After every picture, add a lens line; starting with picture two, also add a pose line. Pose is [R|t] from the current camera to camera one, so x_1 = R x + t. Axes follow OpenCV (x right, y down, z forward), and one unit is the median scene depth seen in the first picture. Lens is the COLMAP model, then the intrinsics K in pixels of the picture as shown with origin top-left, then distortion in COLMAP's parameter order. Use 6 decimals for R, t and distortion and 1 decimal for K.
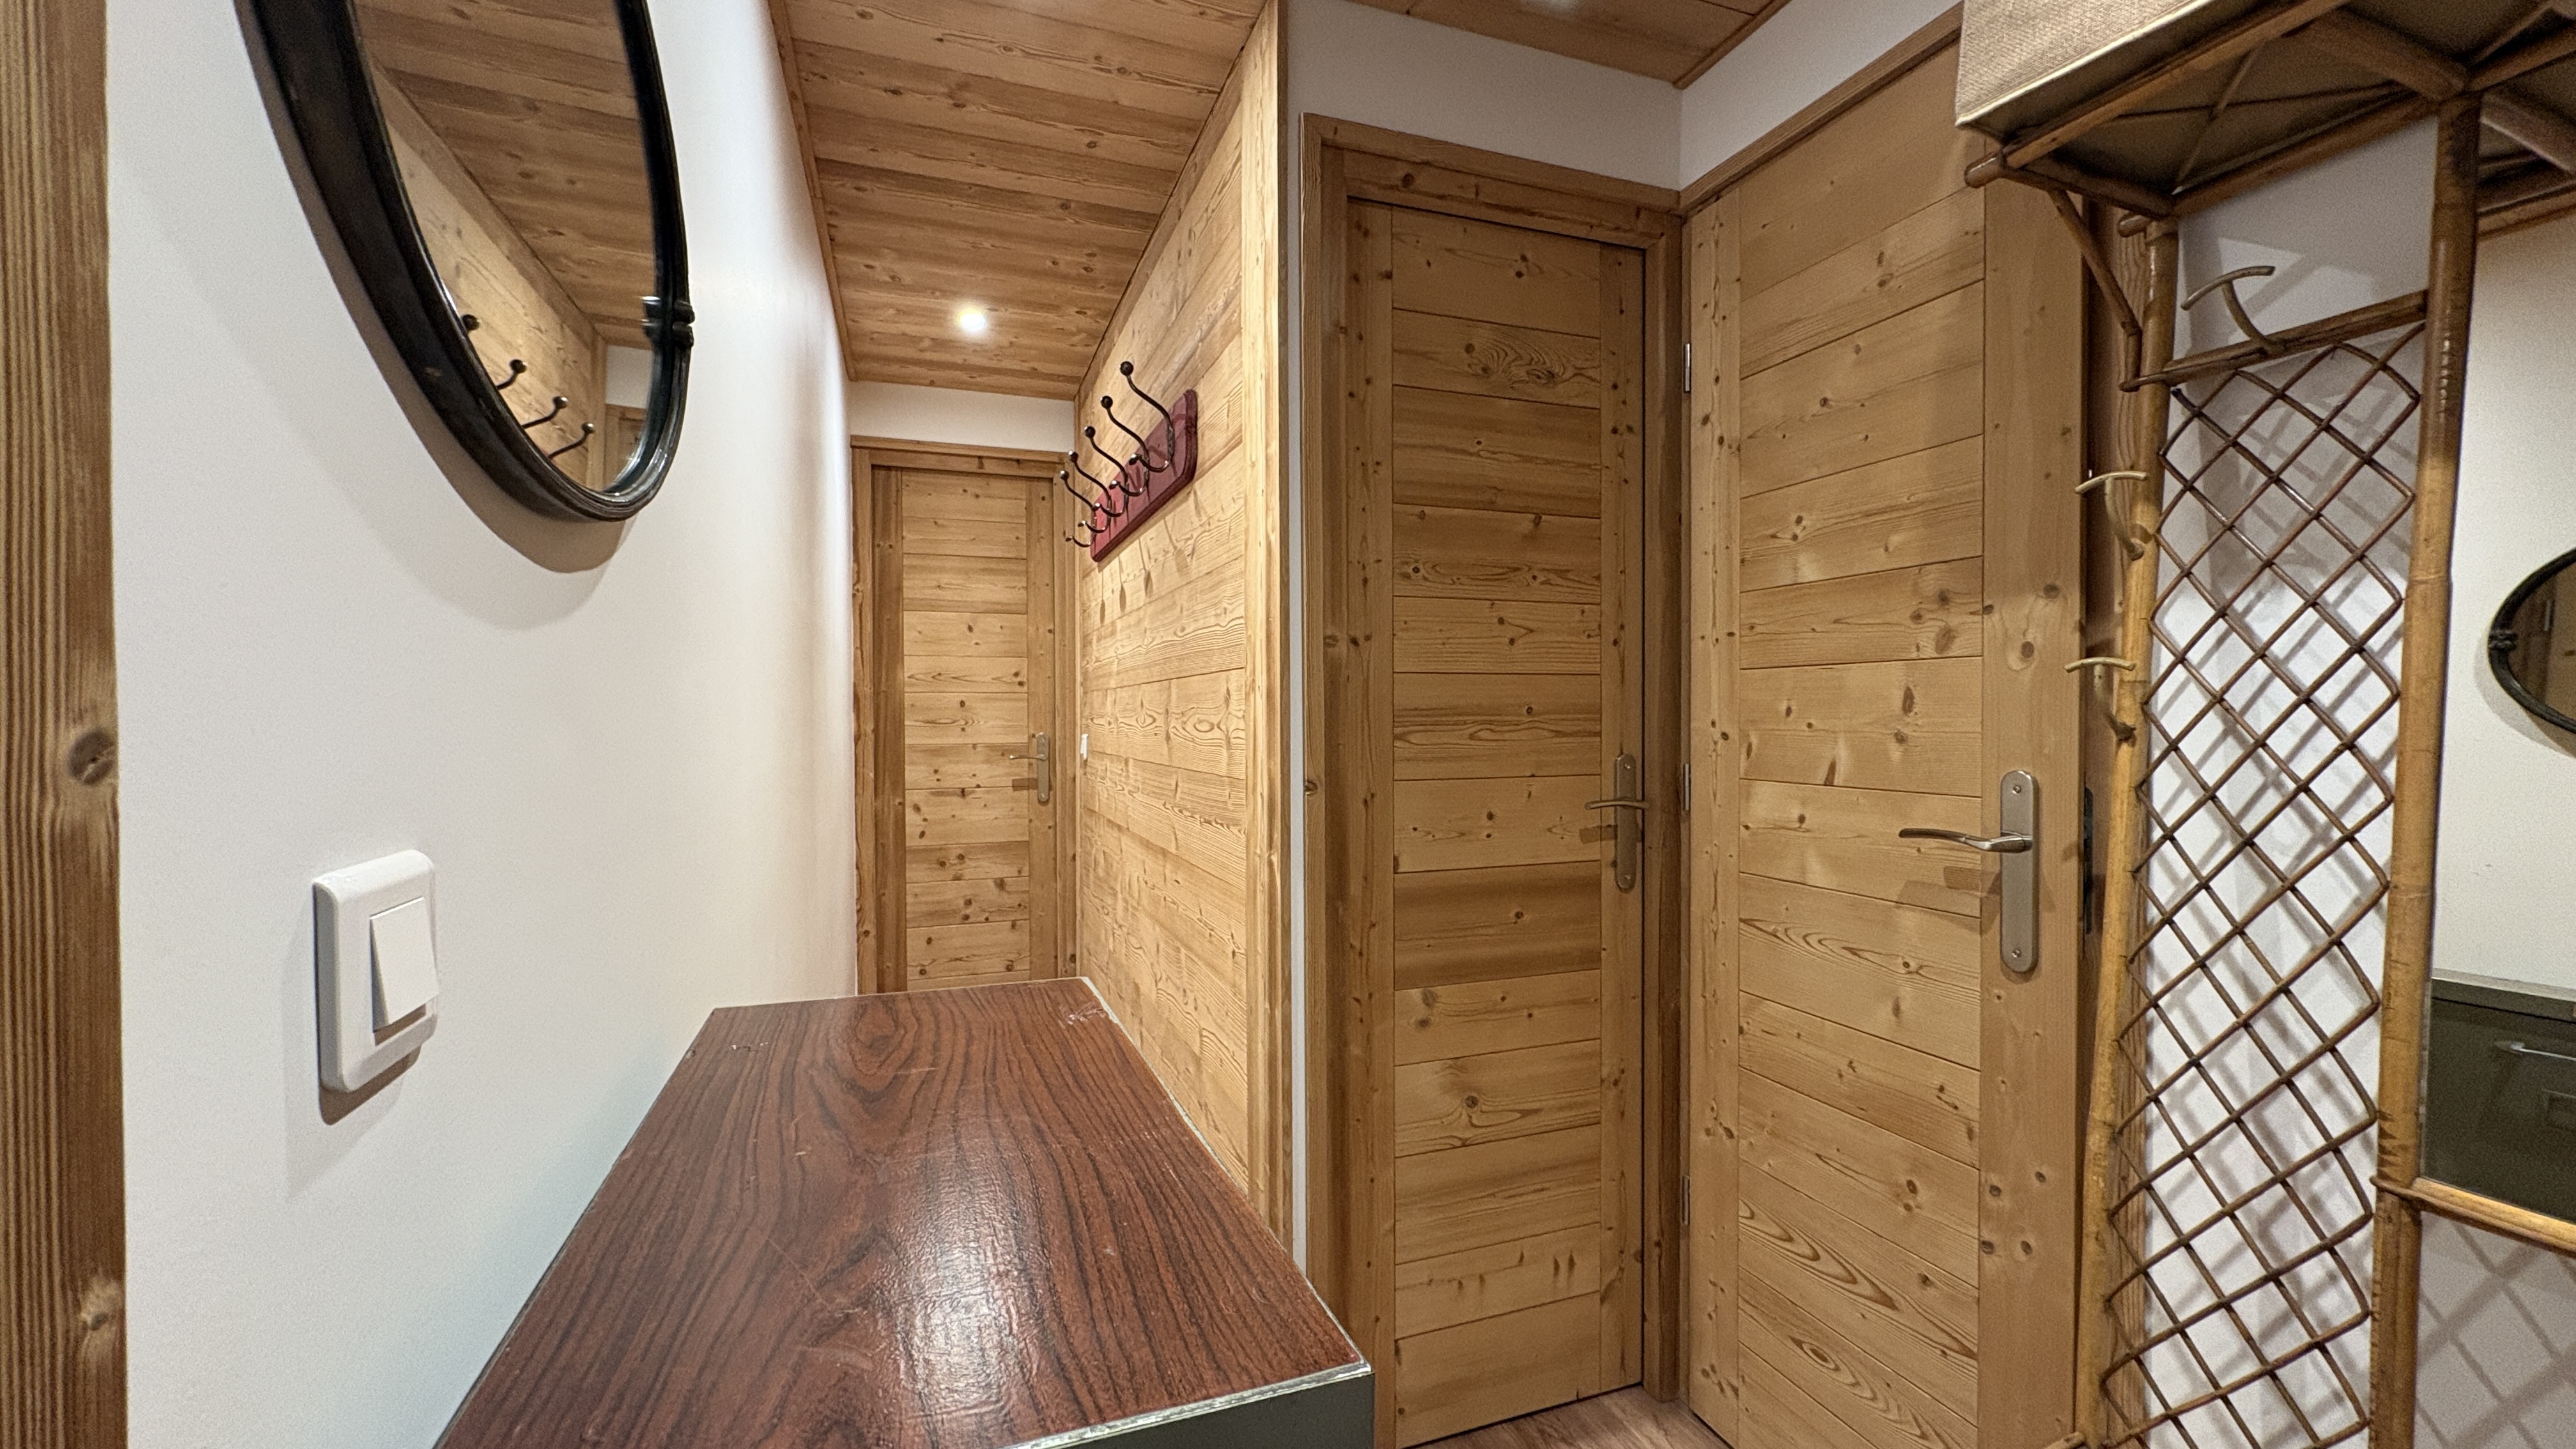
lens RADIAL K [[1022.6, 0, 1288.9], [0, 1022.6, 728.1], [0, 0, 1]] dist [-0.001773, 0.001138]
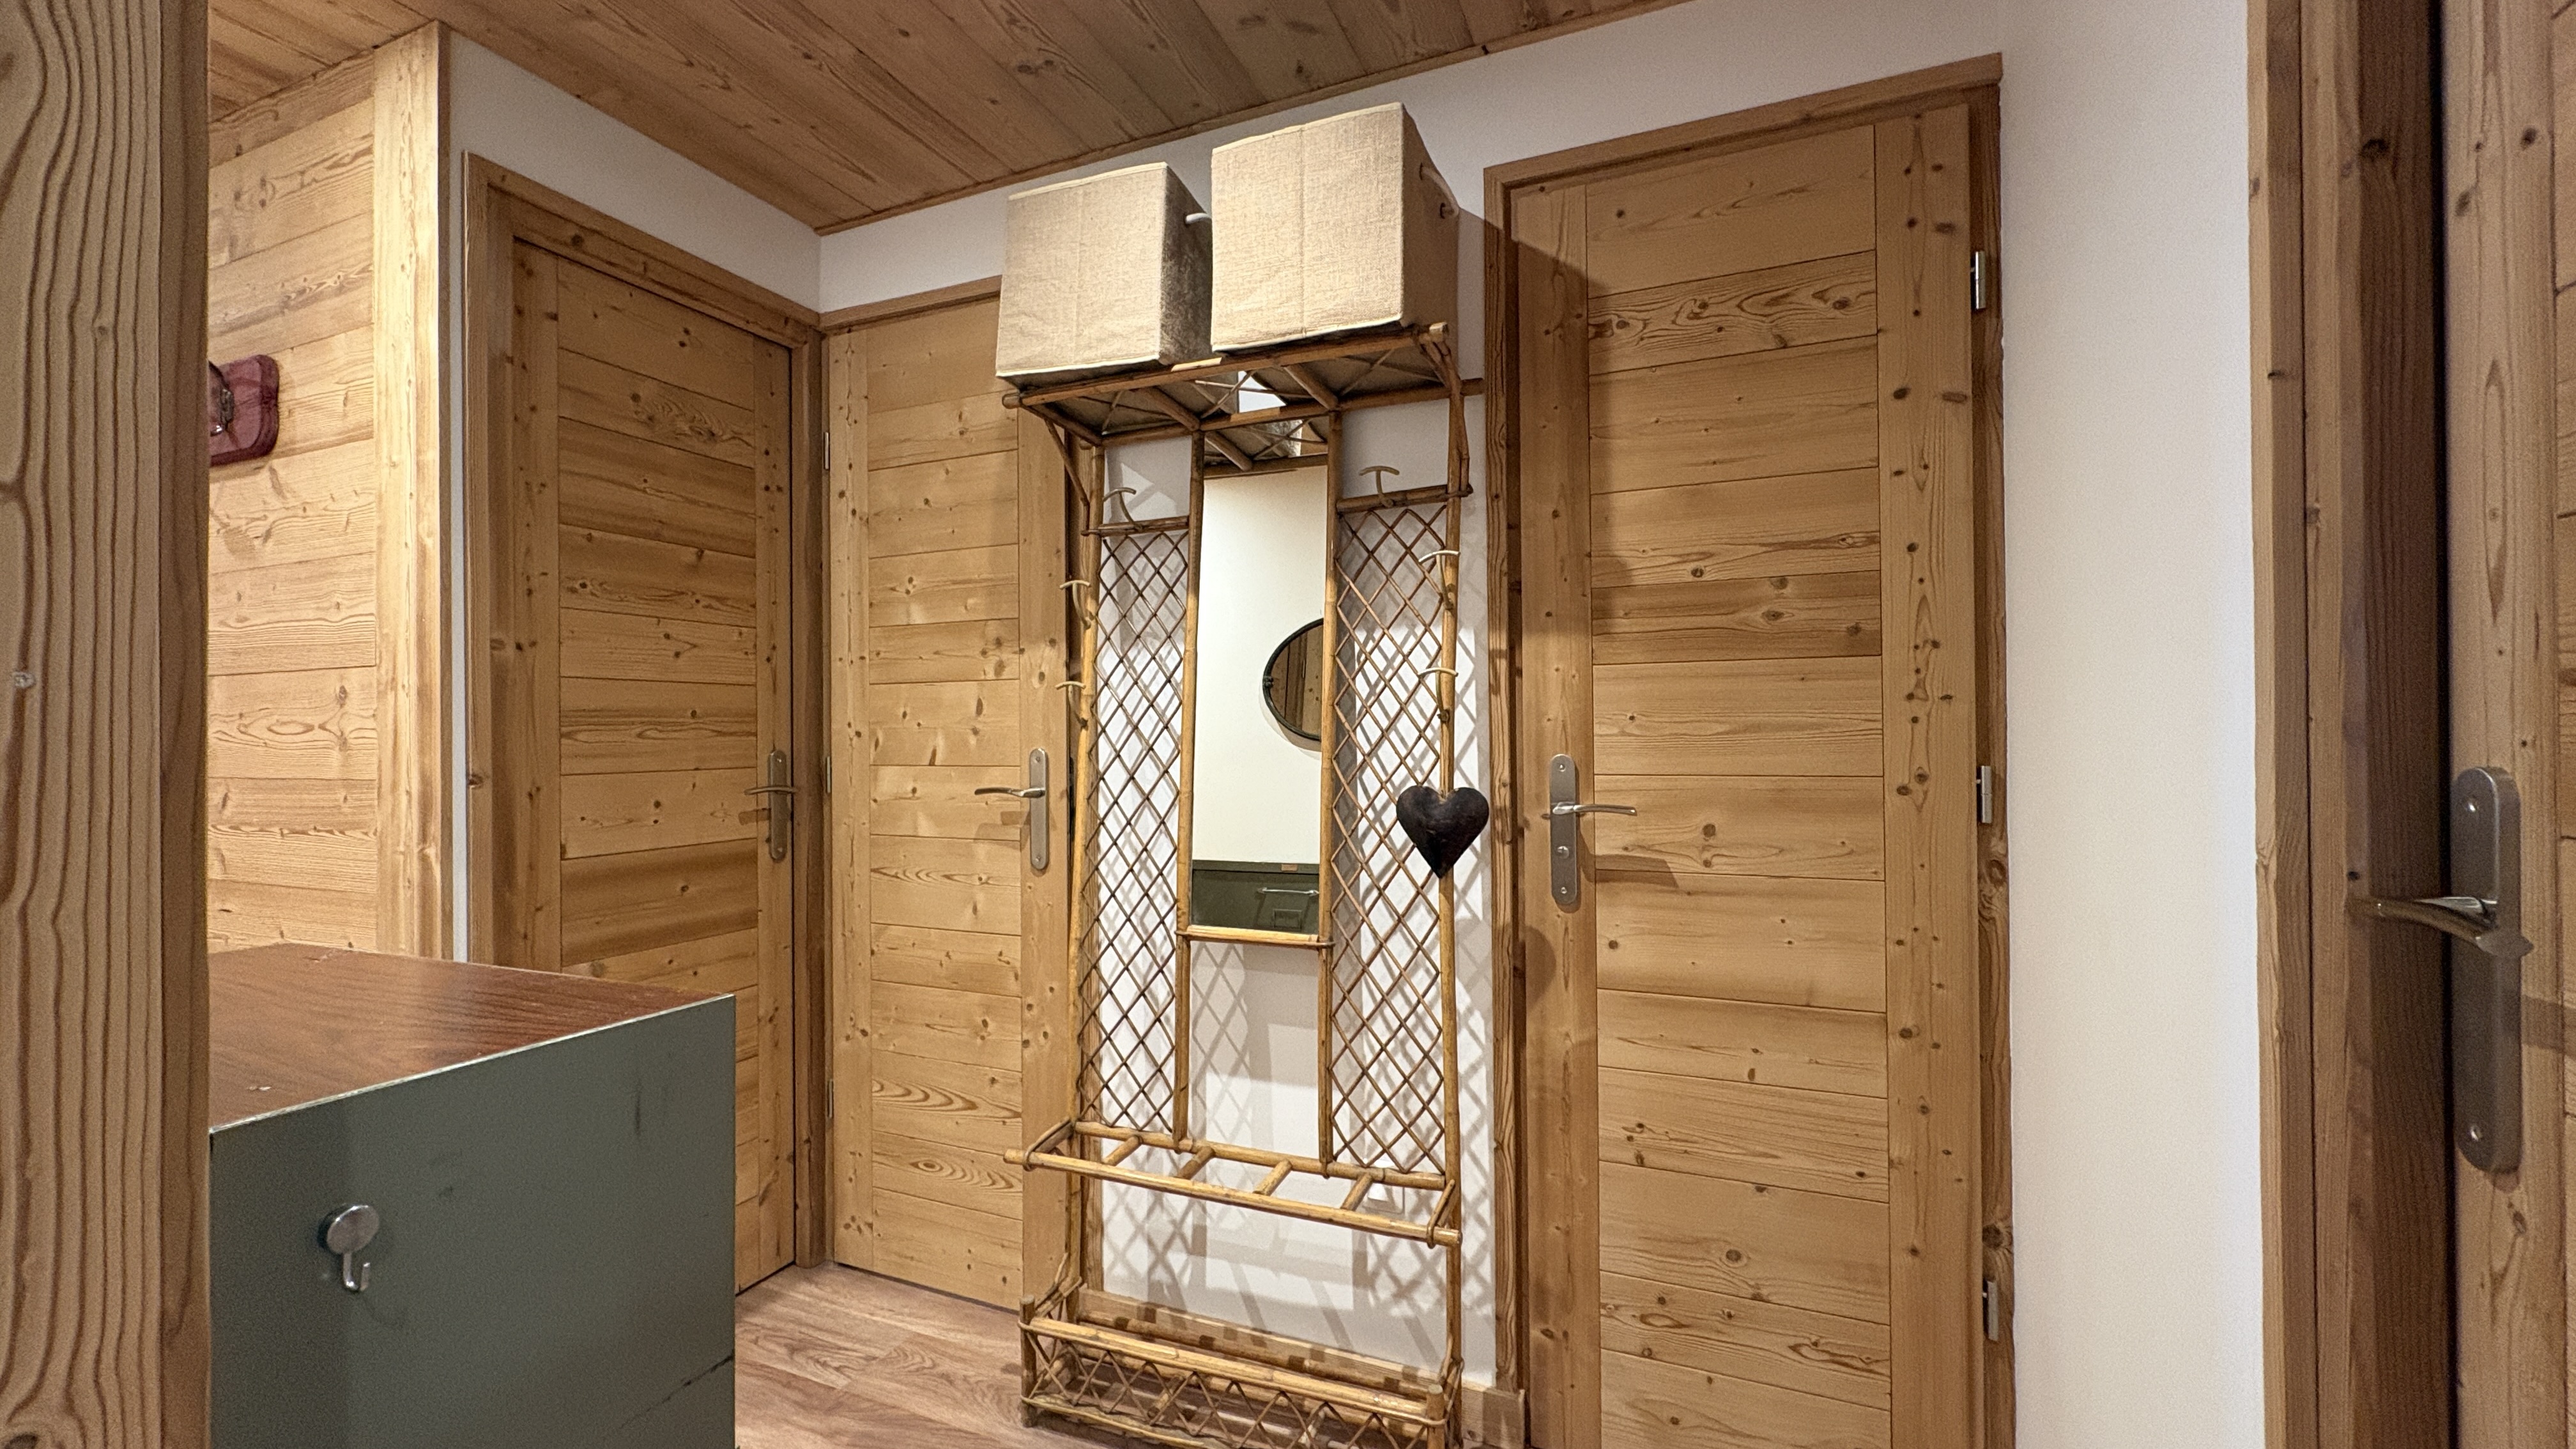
lens RADIAL K [[1022.6, 0, 1288.5], [0, 1022.6, 726.1], [0, 0, 1]] dist [-0.001773, 0.001138]
pose [[0.680731, 0.003305, 0.732526, -0.180268], [0.015437, 0.999703, -0.018856, 0.033471], [-0.732371, 0.024144, 0.680478, -0.340294]]
